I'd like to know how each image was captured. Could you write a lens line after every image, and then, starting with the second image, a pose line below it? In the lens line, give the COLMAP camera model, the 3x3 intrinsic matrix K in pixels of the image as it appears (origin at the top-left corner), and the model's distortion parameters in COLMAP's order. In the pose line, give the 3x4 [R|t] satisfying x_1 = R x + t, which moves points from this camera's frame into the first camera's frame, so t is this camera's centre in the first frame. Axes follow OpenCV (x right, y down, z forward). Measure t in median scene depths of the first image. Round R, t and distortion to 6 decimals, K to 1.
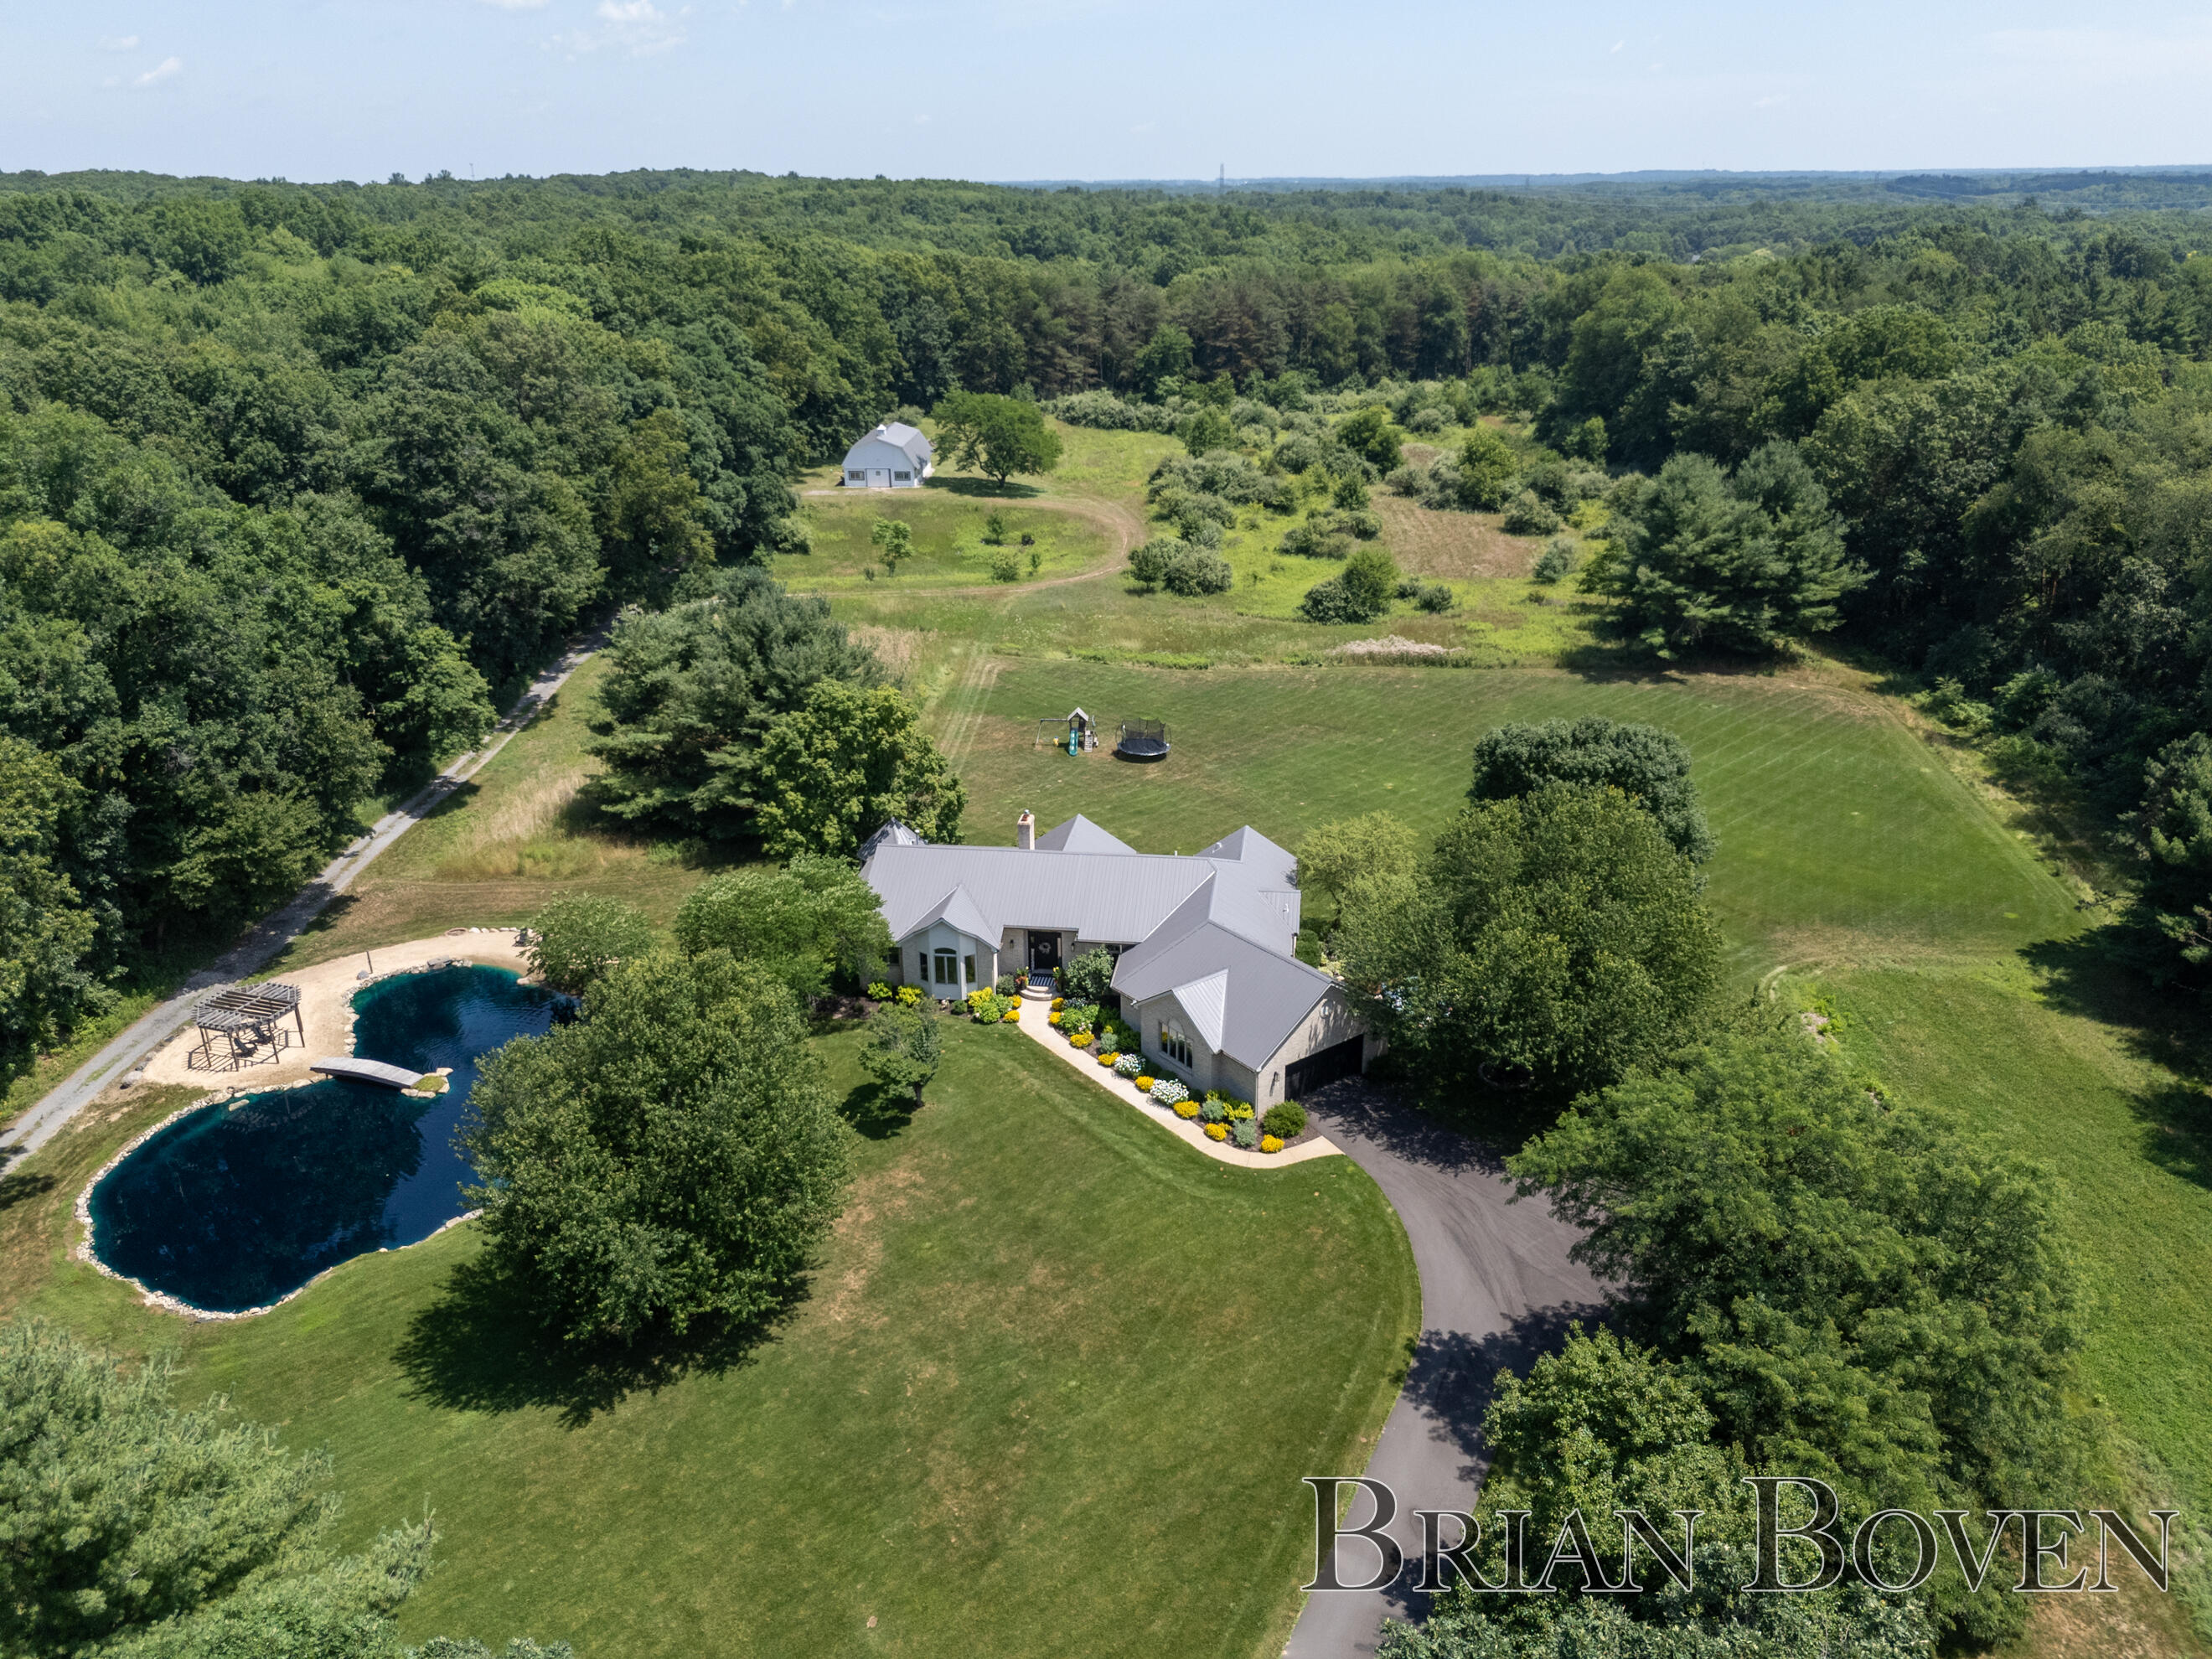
lens RADIAL K [[1617.0, 0, 1105.2], [0, 1617.0, 835.5], [0, 0, 1]] dist [0.049969, -0.070685]
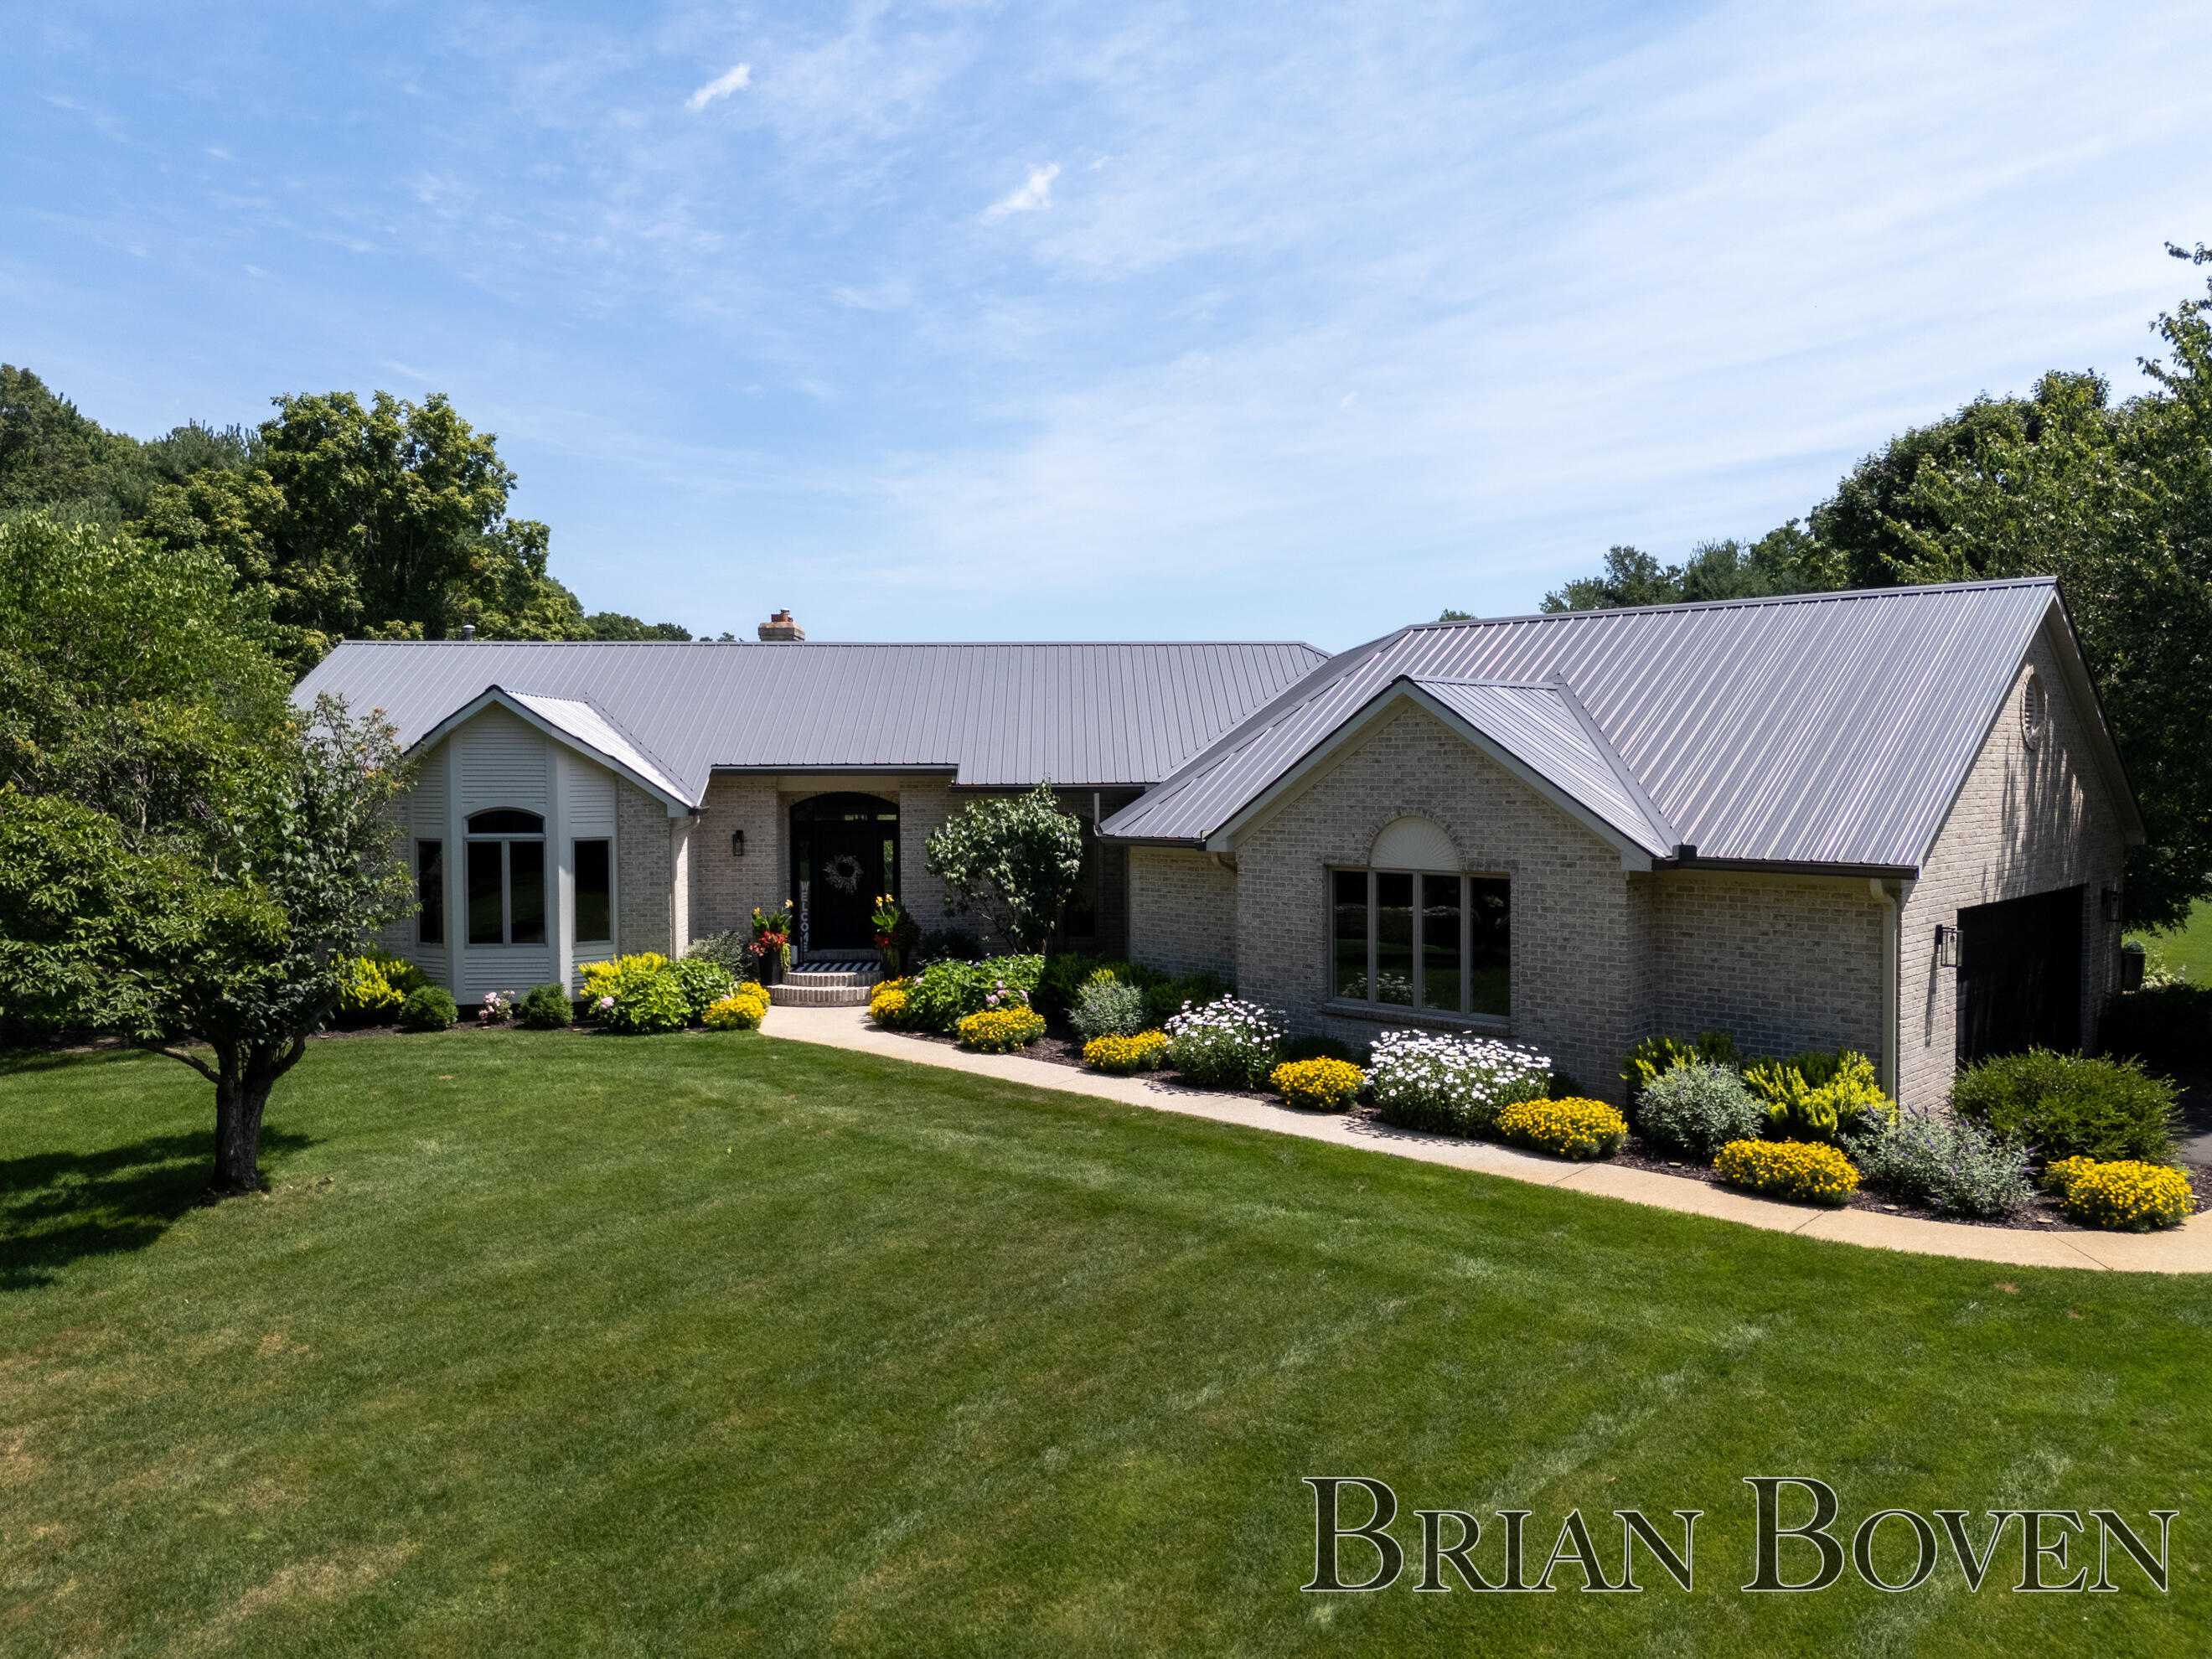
lens RADIAL K [[1610.2, 0, 1106.0], [0, 1610.2, 829.5], [0, 0, 1]] dist [0.072098, -0.107176]
pose [[0.986218, 0.001963, 0.165438, -0.039787], [0.055325, 0.938454, -0.340944, 0.179962], [-0.155926, 0.345399, 0.925412, 0.709314]]
